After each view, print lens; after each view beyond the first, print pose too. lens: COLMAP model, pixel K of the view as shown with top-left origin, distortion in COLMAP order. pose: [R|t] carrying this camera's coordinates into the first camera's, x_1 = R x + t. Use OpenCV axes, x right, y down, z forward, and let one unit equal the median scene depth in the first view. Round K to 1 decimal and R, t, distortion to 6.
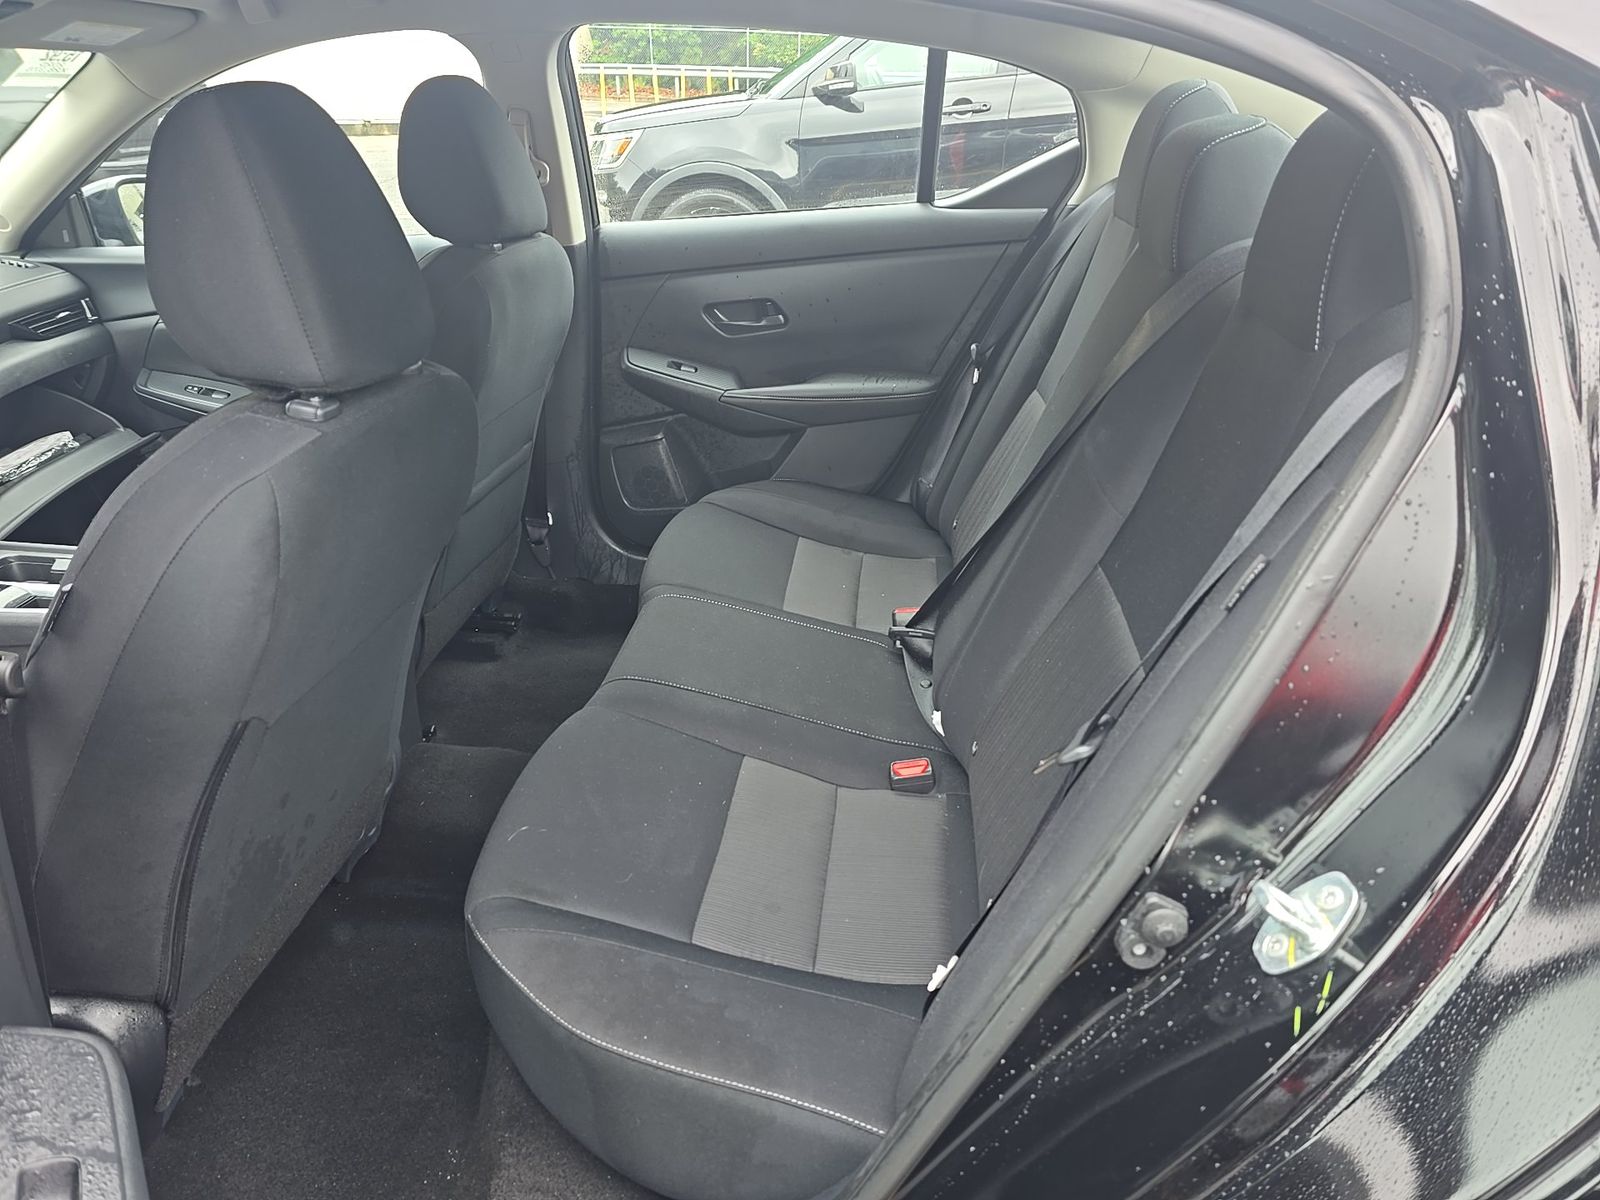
lens RADIAL K [[1048.1, 0, 798.9], [0, 1048.1, 647.2], [0, 0, 1]] dist [0.006375, 0.003478]
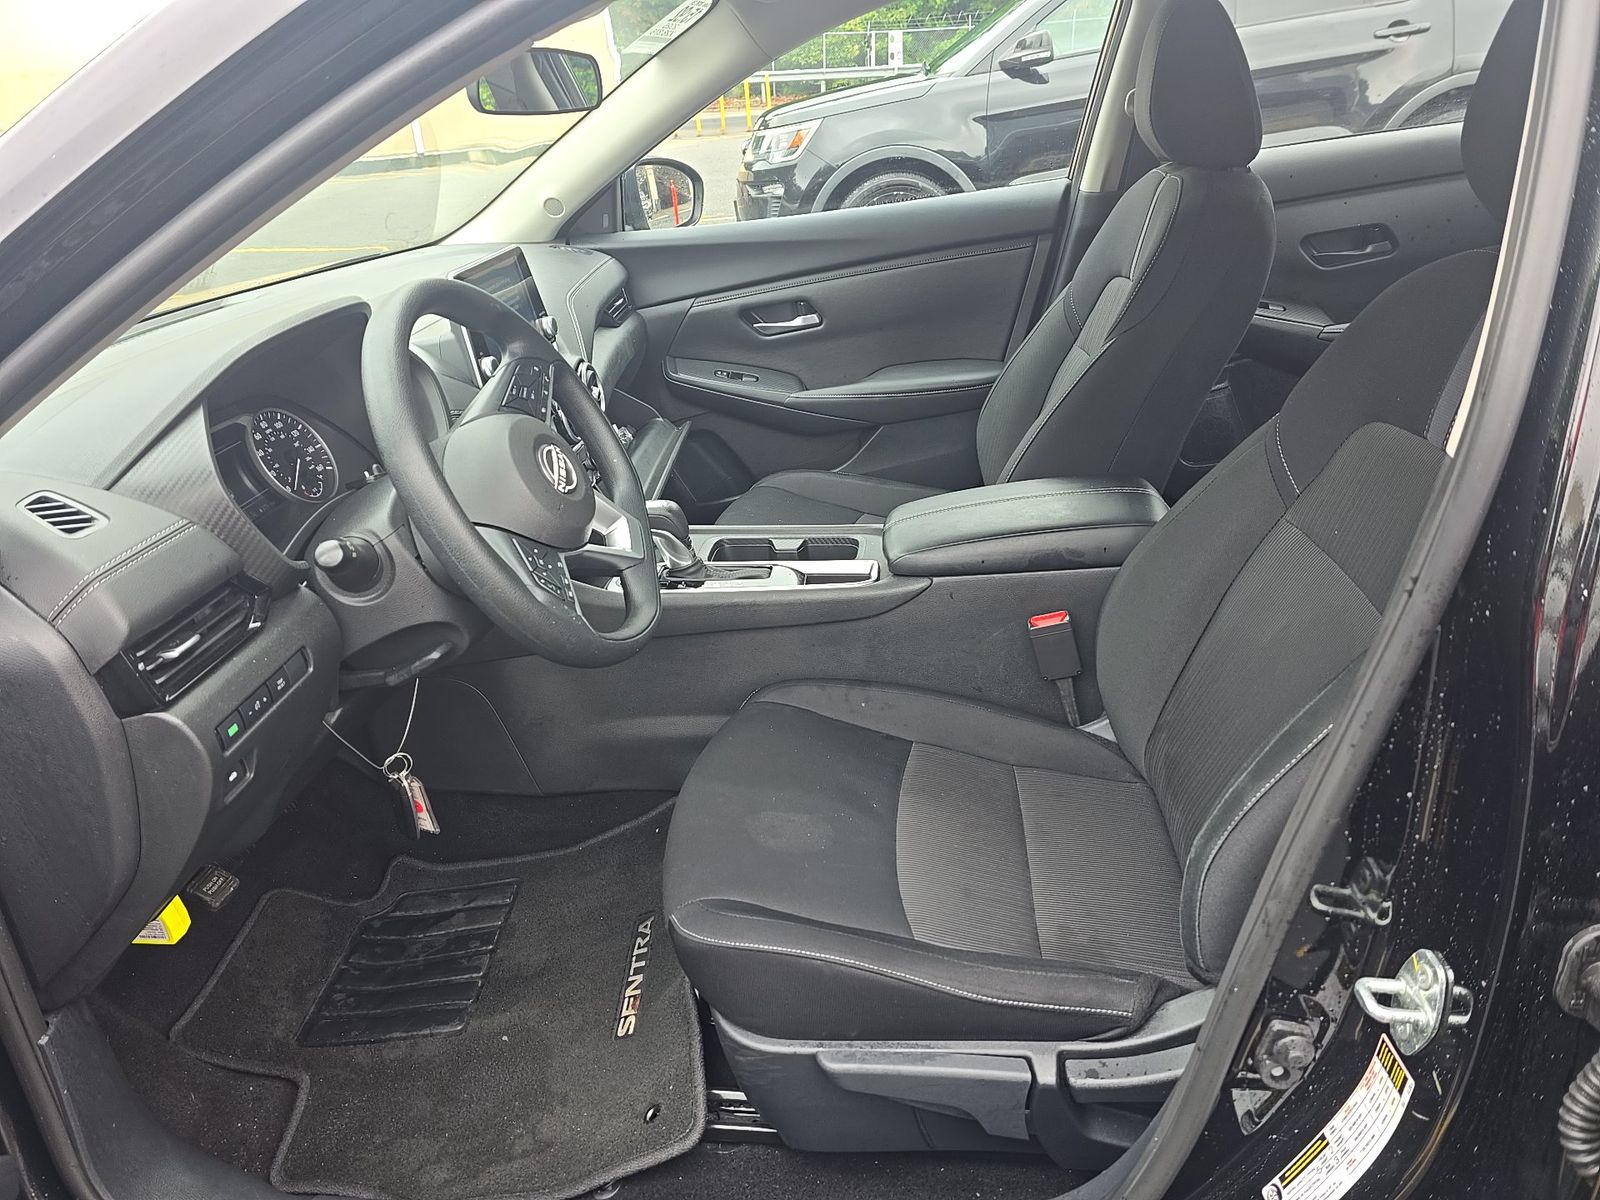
lens RADIAL K [[1048.1, 0, 798.9], [0, 1048.1, 647.2], [0, 0, 1]] dist [0.006375, 0.003478]
pose [[0.997473, -0.062831, -0.033153, -0.175282], [0.062700, 0.998020, -0.004979, 0.004316], [0.033401, 0.002888, 0.999438, 0.018100]]
